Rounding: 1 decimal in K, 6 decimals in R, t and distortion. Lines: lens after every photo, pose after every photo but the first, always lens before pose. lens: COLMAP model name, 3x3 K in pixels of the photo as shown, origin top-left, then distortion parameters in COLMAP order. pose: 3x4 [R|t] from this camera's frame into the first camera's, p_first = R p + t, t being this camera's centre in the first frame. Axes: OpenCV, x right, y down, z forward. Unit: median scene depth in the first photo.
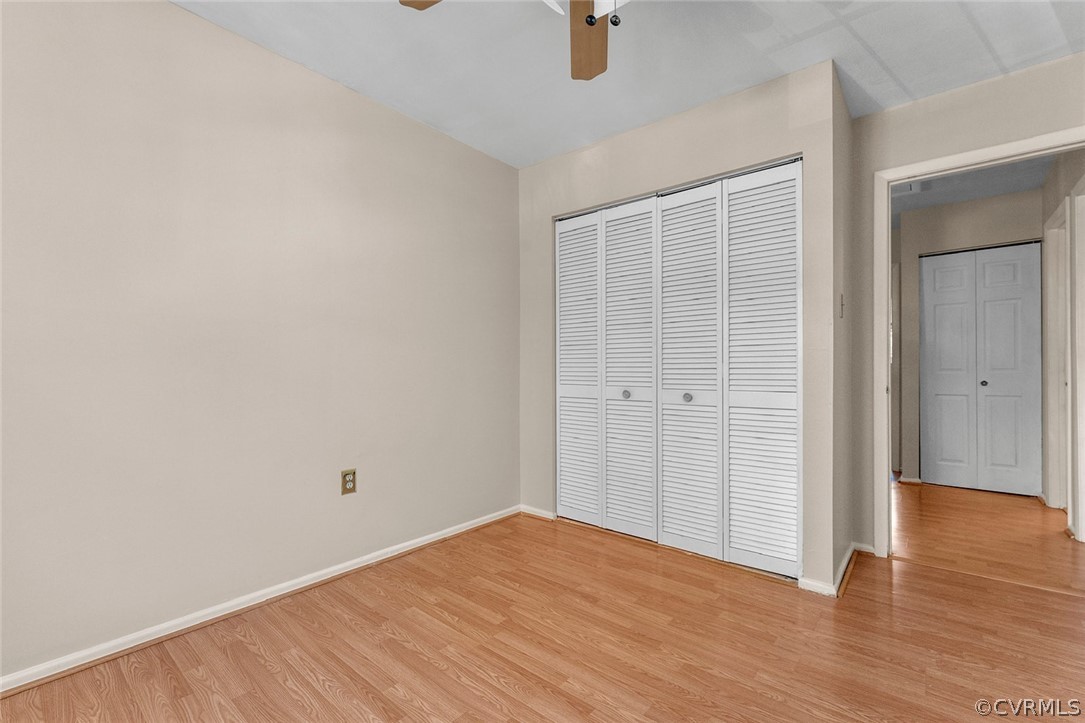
lens RADIAL K [[465.5, 0, 542.5], [0, 465.5, 361.5], [0, 0, 1]] dist [-0.000551, -0.000265]
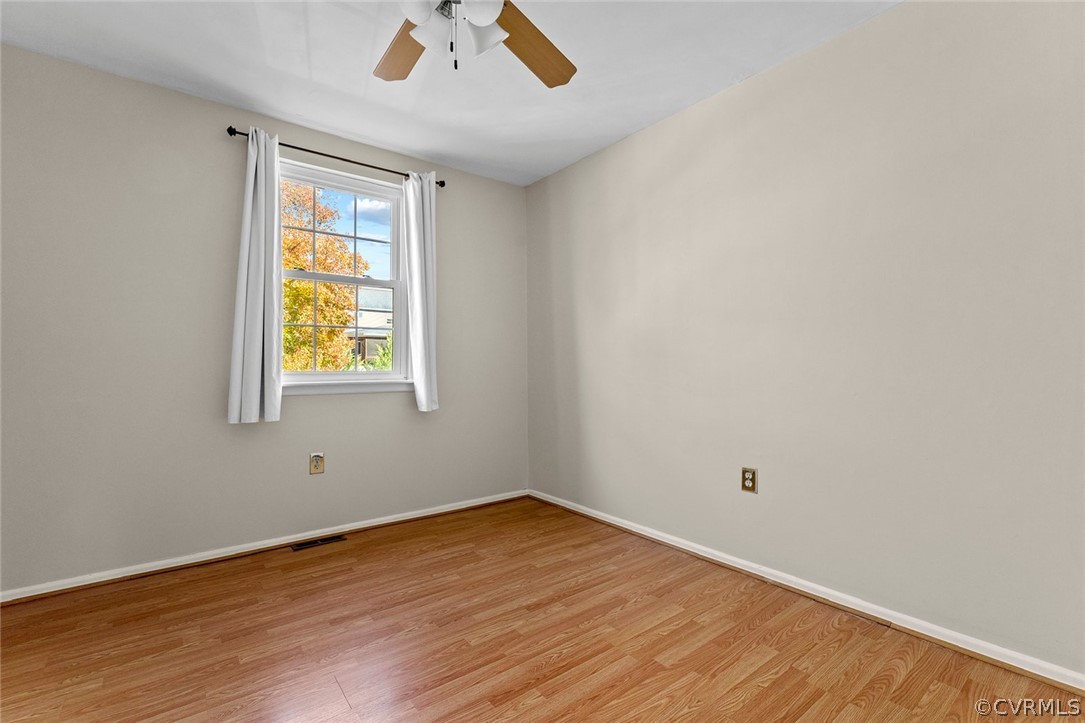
lens RADIAL K [[488.5, 0, 542.5], [0, 488.5, 361.5], [0, 0, 1]] dist [-0.000068, -0.000110]
pose [[-0.198414, 0.004398, -0.980108, 0.908437], [0.011105, 0.999936, 0.002239, 0.007970], [0.980055, -0.010440, -0.198450, 1.075987]]
